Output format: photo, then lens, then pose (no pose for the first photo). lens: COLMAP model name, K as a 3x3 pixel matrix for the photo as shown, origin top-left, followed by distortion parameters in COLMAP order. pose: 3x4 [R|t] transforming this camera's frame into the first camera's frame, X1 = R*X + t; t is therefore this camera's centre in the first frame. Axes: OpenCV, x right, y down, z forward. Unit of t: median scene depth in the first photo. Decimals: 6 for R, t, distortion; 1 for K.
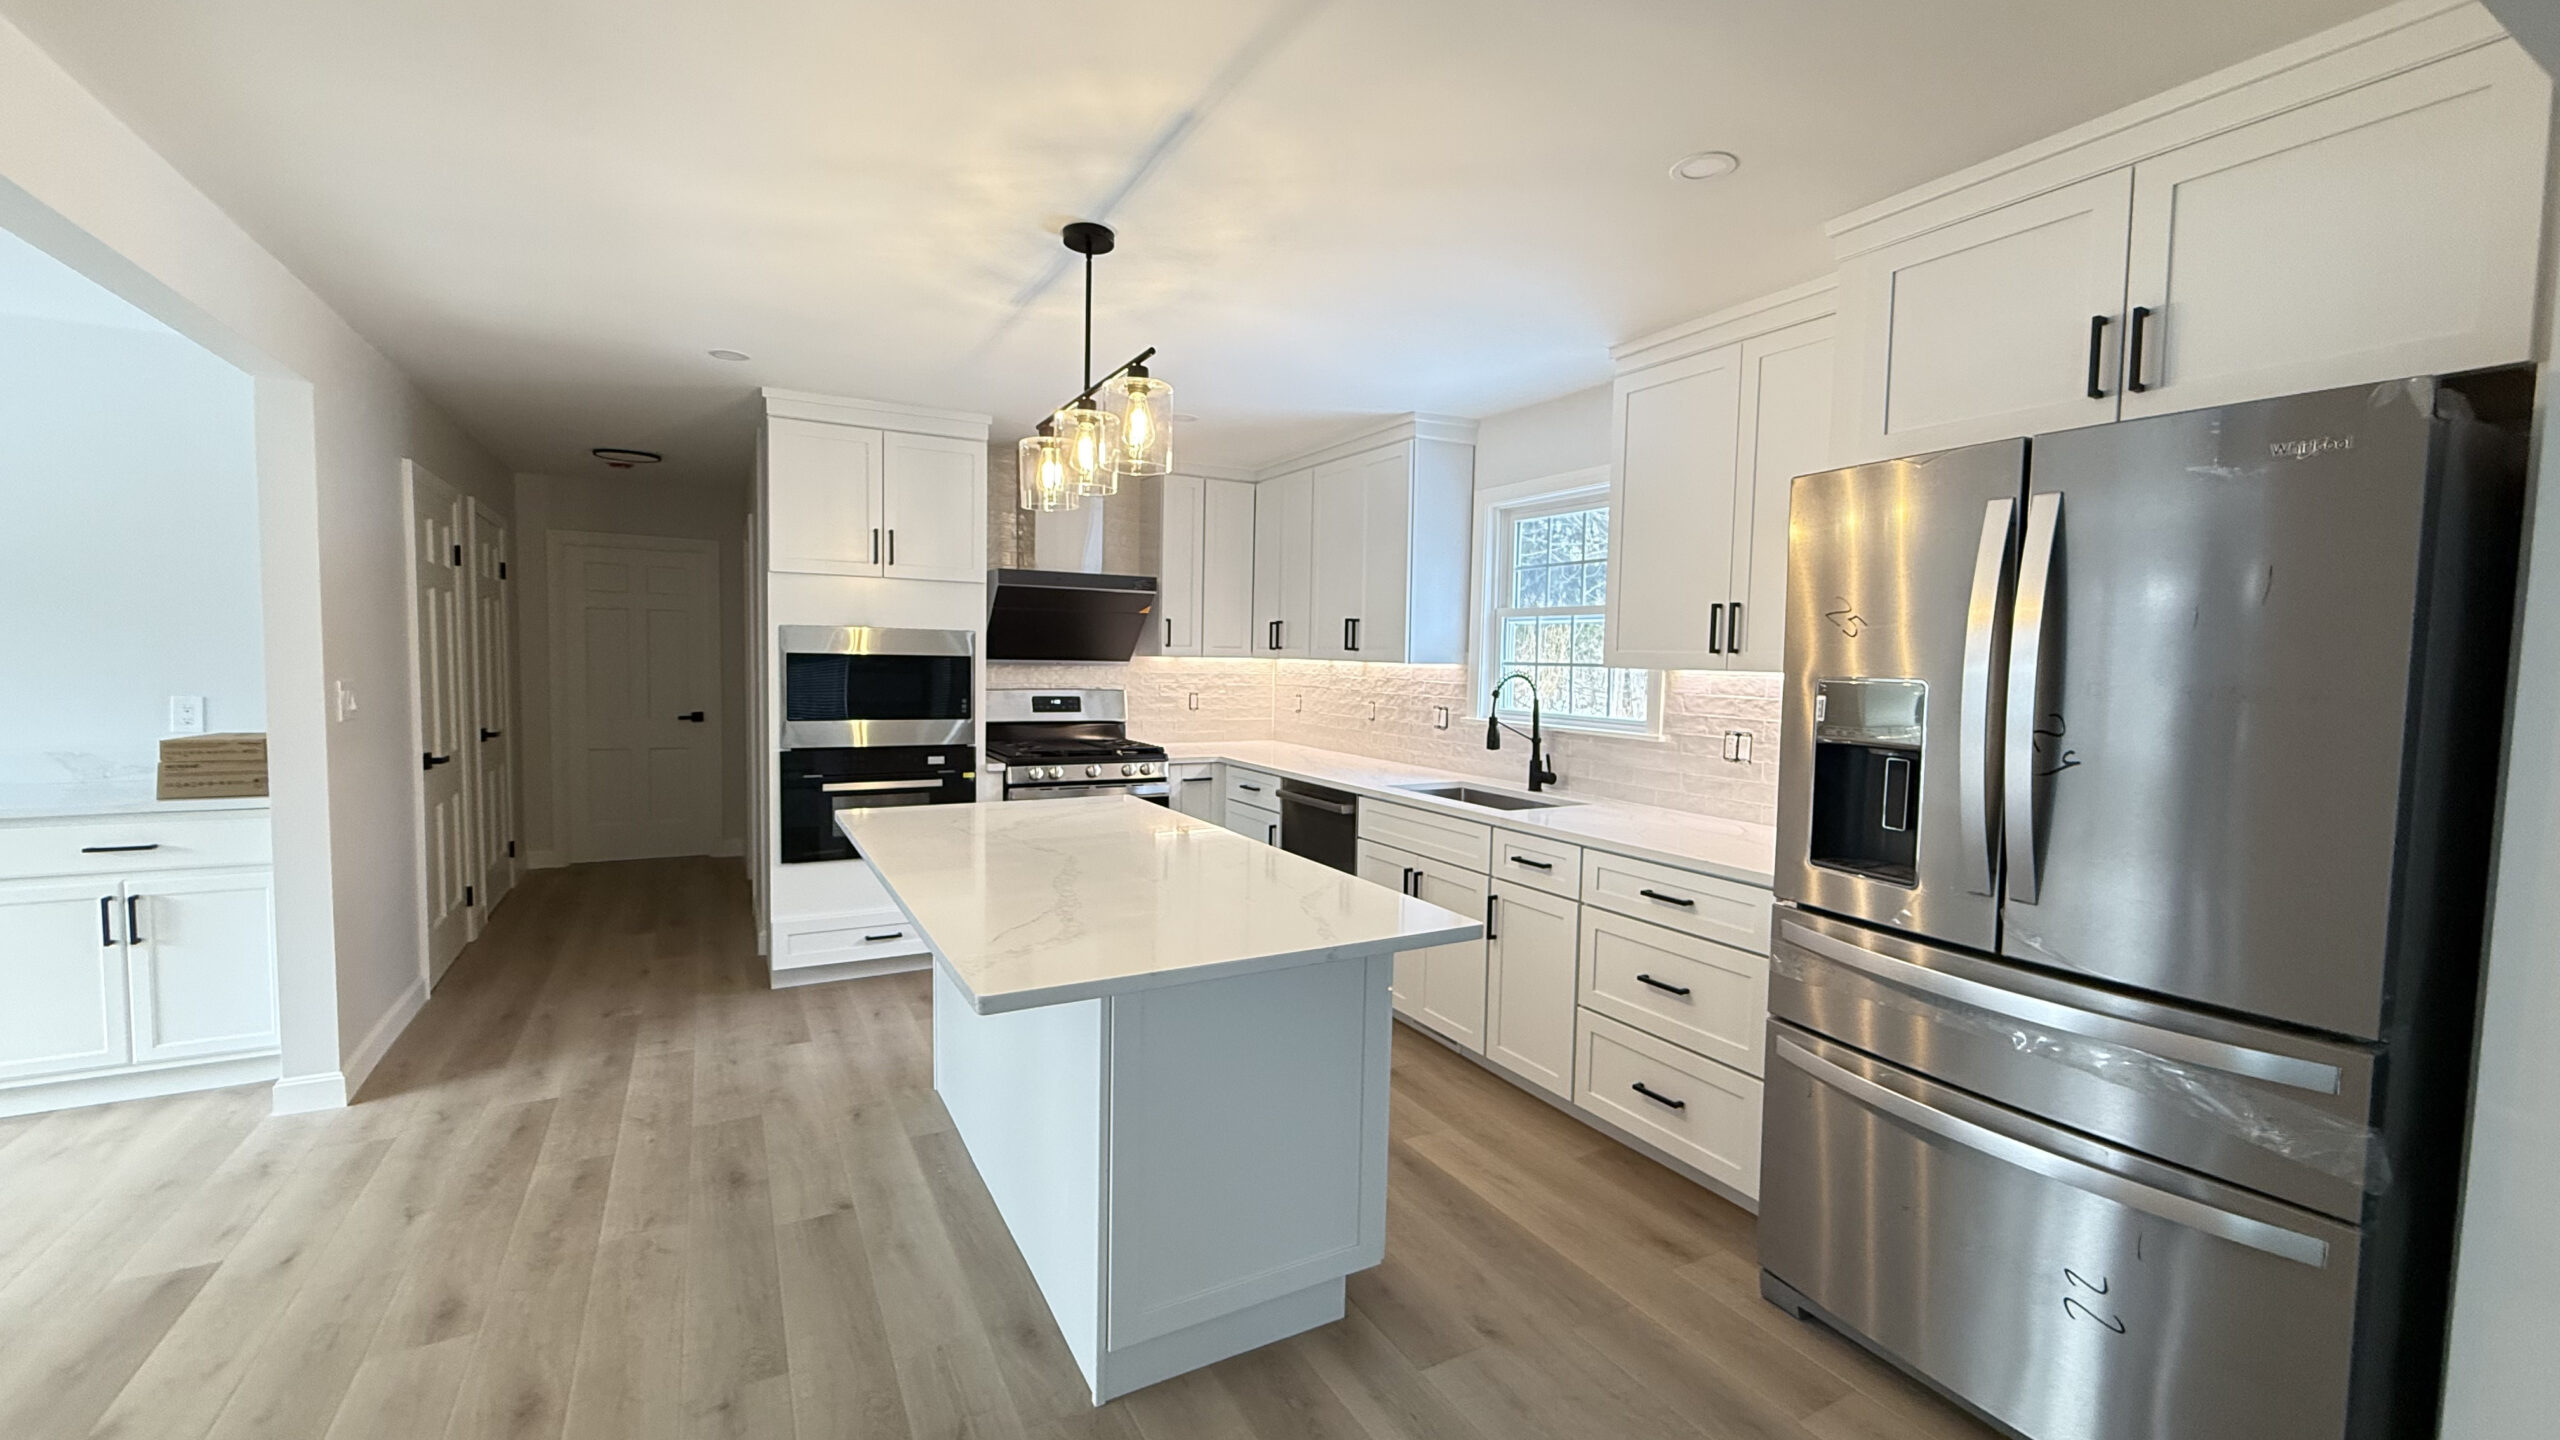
lens RADIAL K [[1014.1, 0, 1274.3], [0, 1014.1, 719.3], [0, 0, 1]] dist [-0.000862, -0.000017]
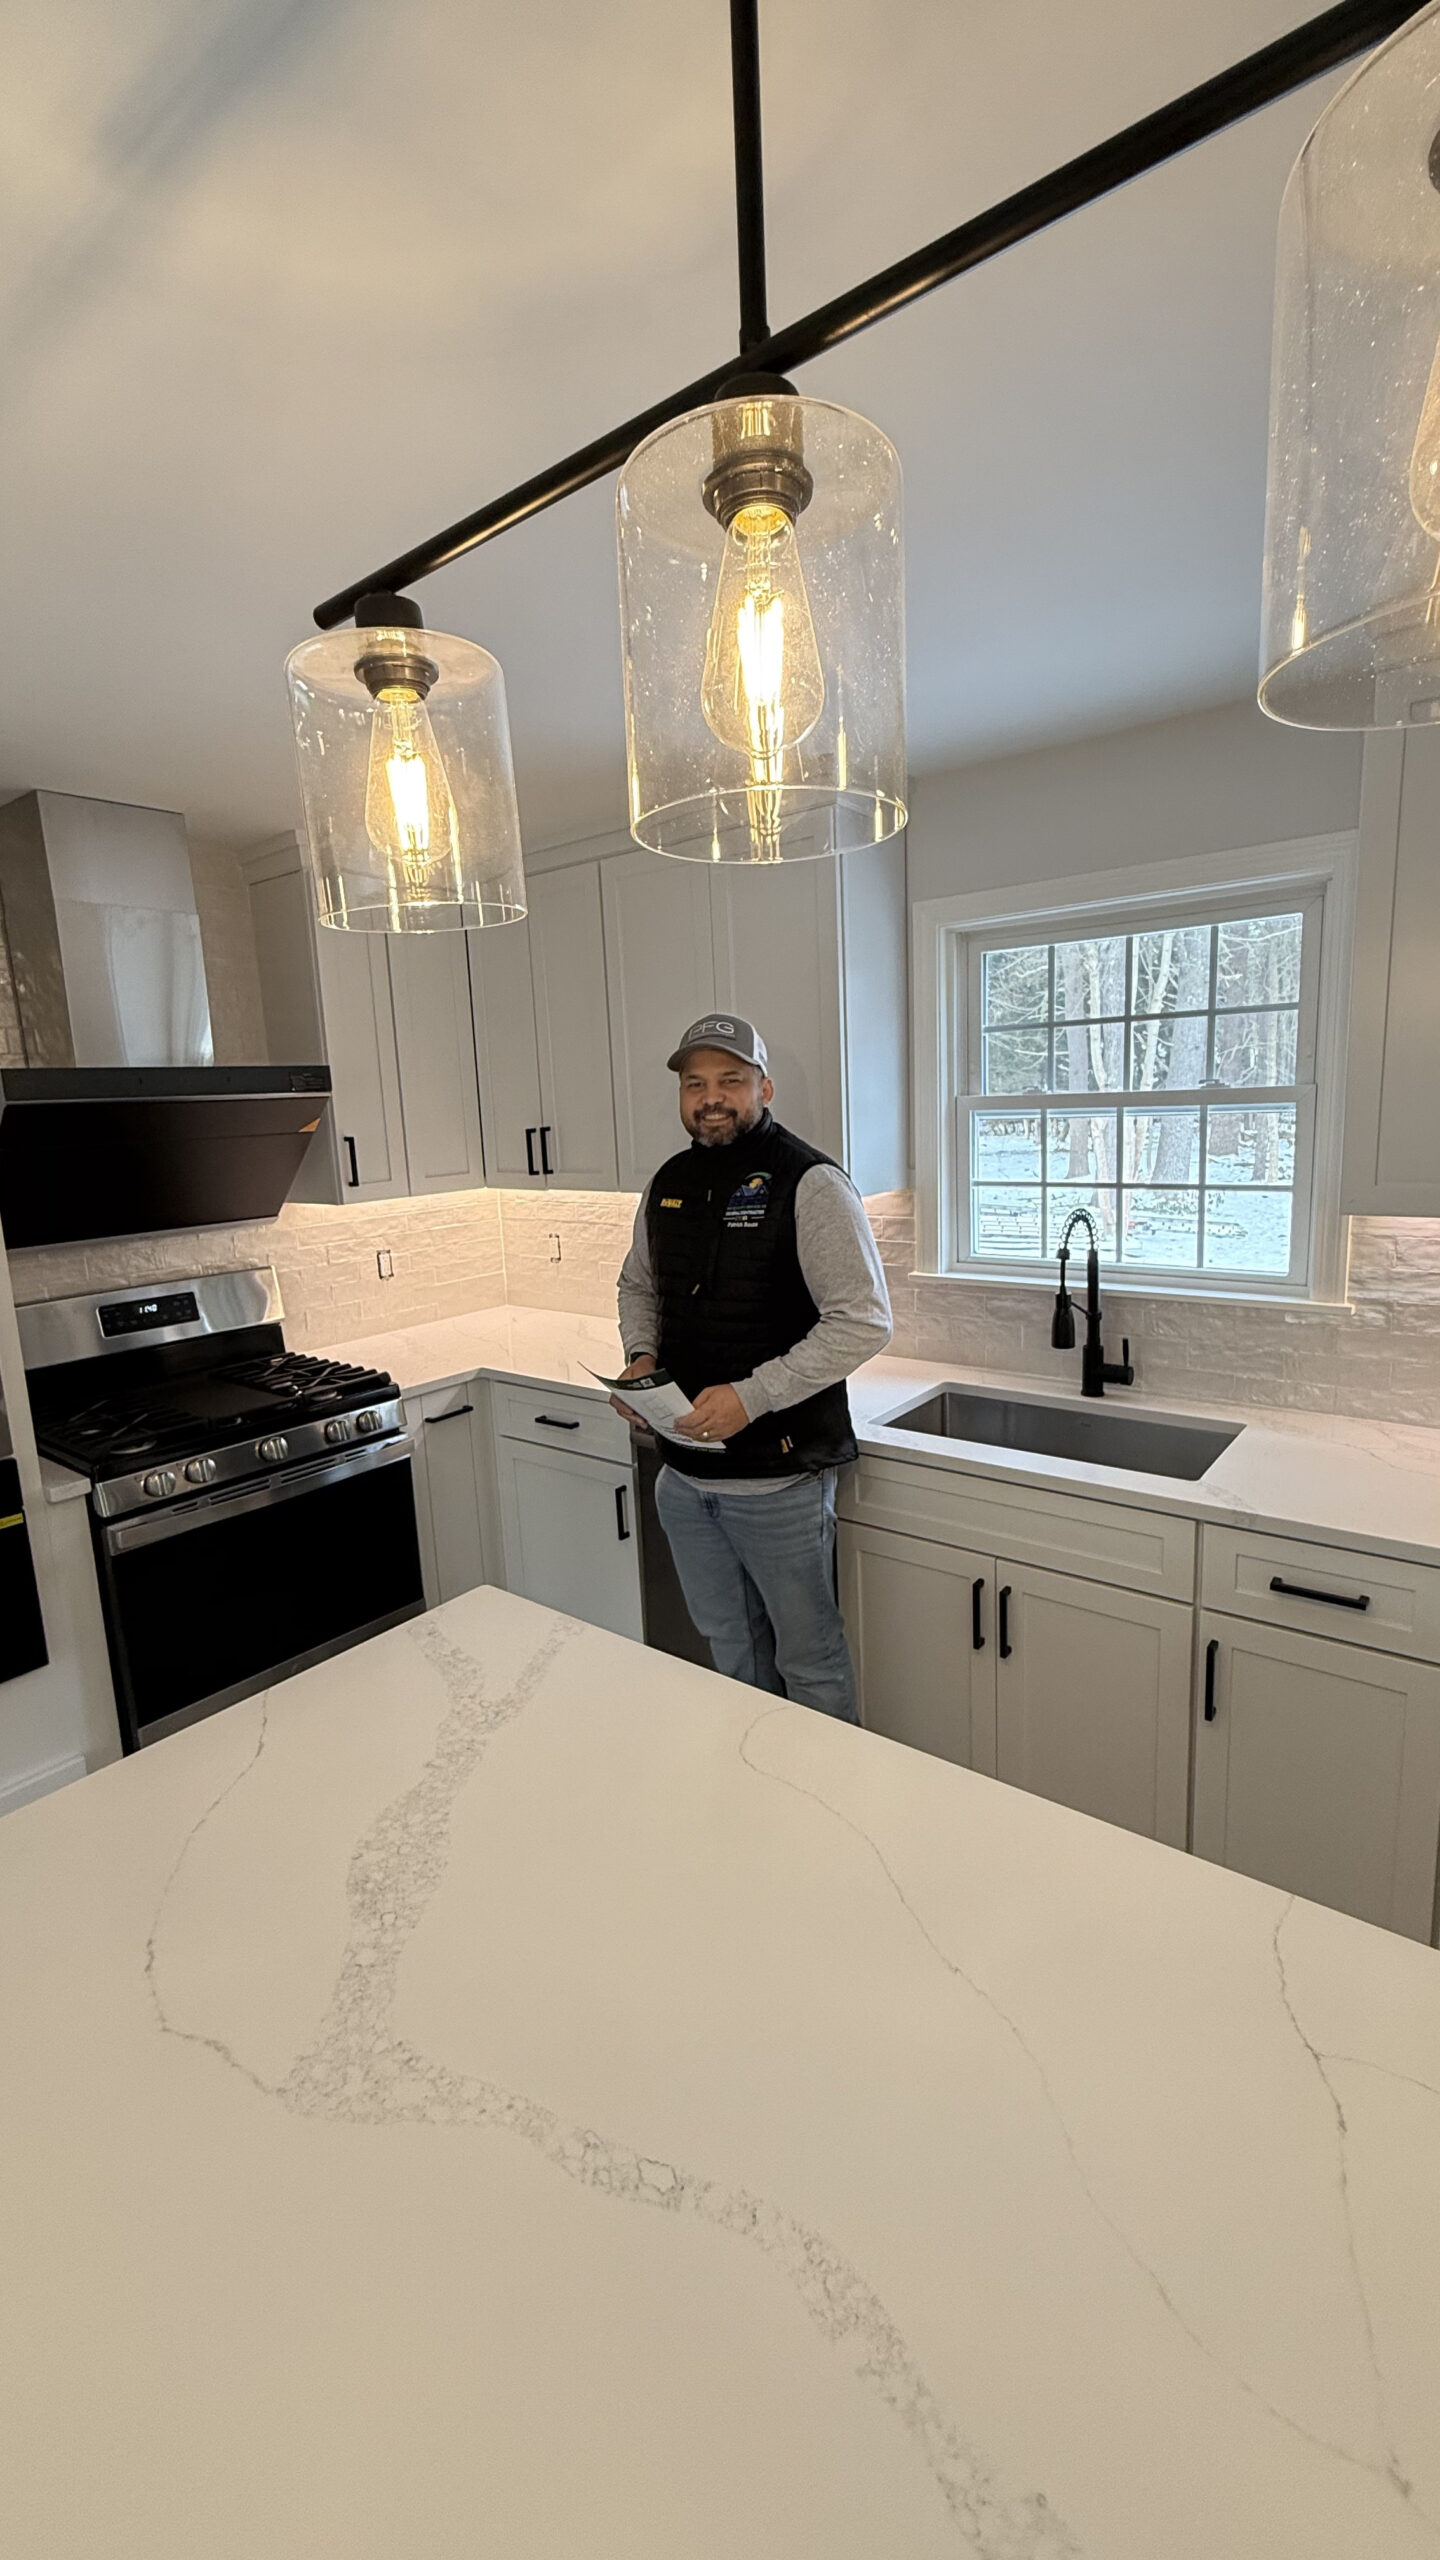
lens RADIAL K [[1068.6, 0, 720.0], [0, 1068.6, 1280.0], [0, 0, 1]] dist [0.000832, 0.000137]
pose [[0.922703, -0.123989, 0.365030, -0.166368], [0.085519, 0.989108, 0.119799, -0.087651], [-0.375908, -0.079322, 0.923256, 0.434579]]
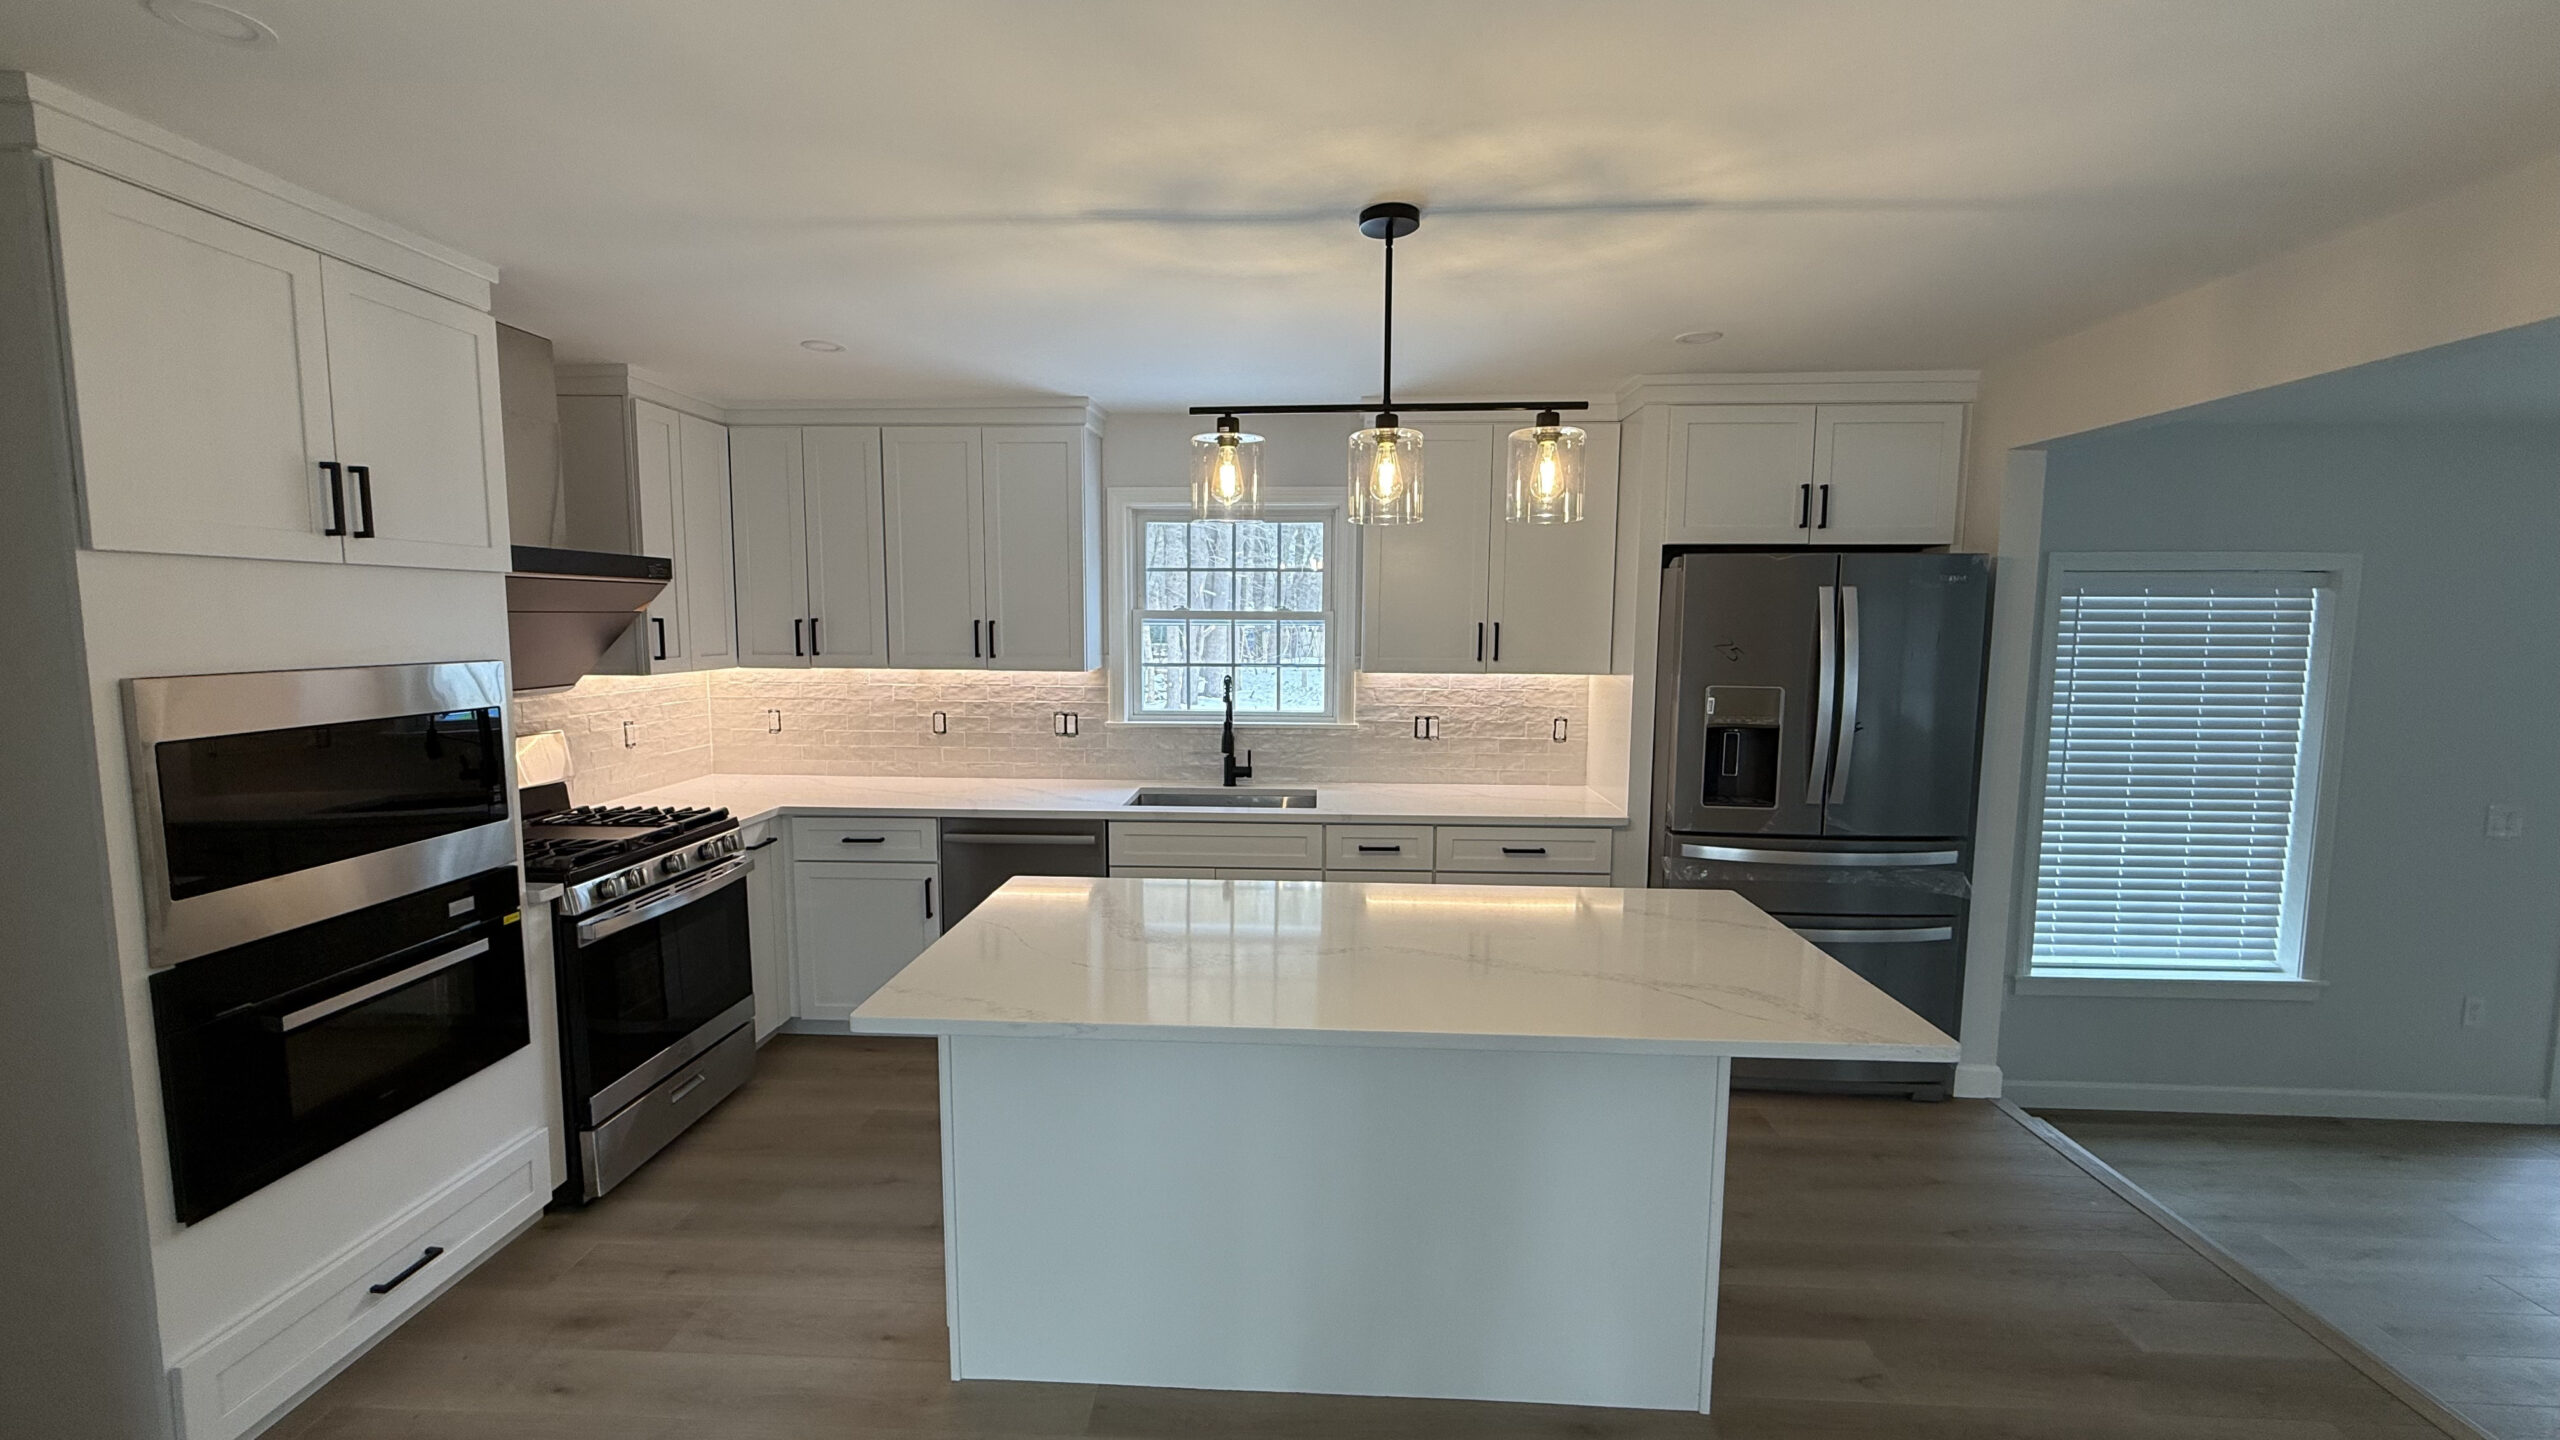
lens RADIAL K [[1014.1, 0, 1274.3], [0, 1014.1, 719.3], [0, 0, 1]] dist [-0.000862, -0.000017]
pose [[0.532109, -0.103575, 0.840317, -0.542707], [0.058874, 0.994613, 0.085313, -0.077999], [-0.844626, 0.004077, 0.535340, 0.350343]]
